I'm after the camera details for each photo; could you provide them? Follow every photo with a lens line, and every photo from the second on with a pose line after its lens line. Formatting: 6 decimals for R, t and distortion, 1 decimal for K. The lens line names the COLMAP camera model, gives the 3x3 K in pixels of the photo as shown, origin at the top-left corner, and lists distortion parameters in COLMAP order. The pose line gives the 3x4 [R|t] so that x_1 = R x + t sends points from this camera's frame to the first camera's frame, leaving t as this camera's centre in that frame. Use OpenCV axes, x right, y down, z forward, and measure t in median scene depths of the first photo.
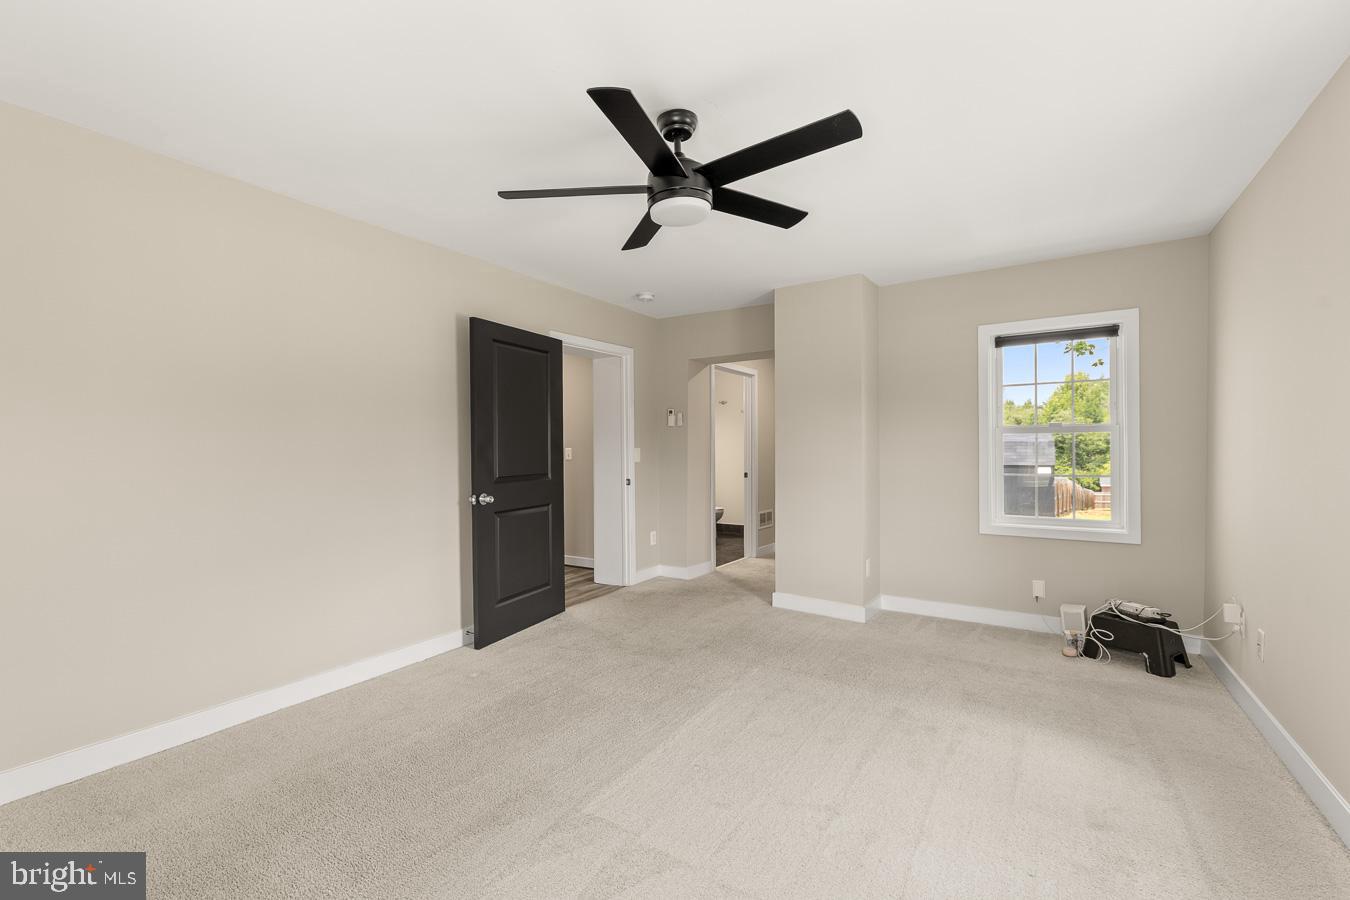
lens RADIAL K [[593.0, 0, 675.0], [0, 593.0, 450.0], [0, 0, 1]] dist [0.000175, -0.000163]
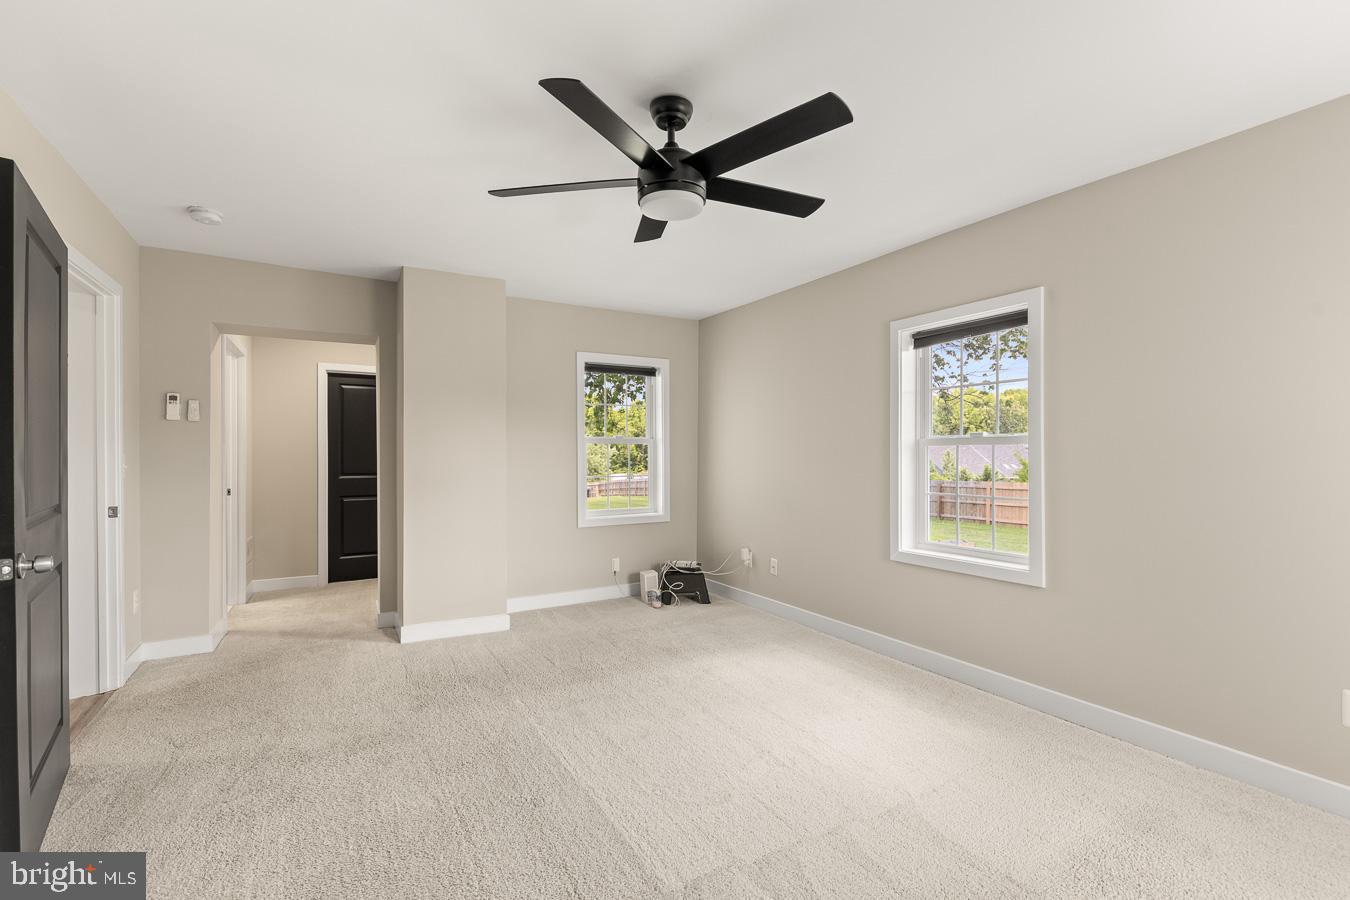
lens RADIAL K [[577.1, 0, 675.0], [0, 577.1, 450.0], [0, 0, 1]] dist [-0.000924, -0.000178]
pose [[0.449543, 0.012380, 0.893173, -0.451509], [0.006879, 0.999826, -0.017321, 0.009162], [-0.893232, 0.013931, 0.449380, 0.332318]]
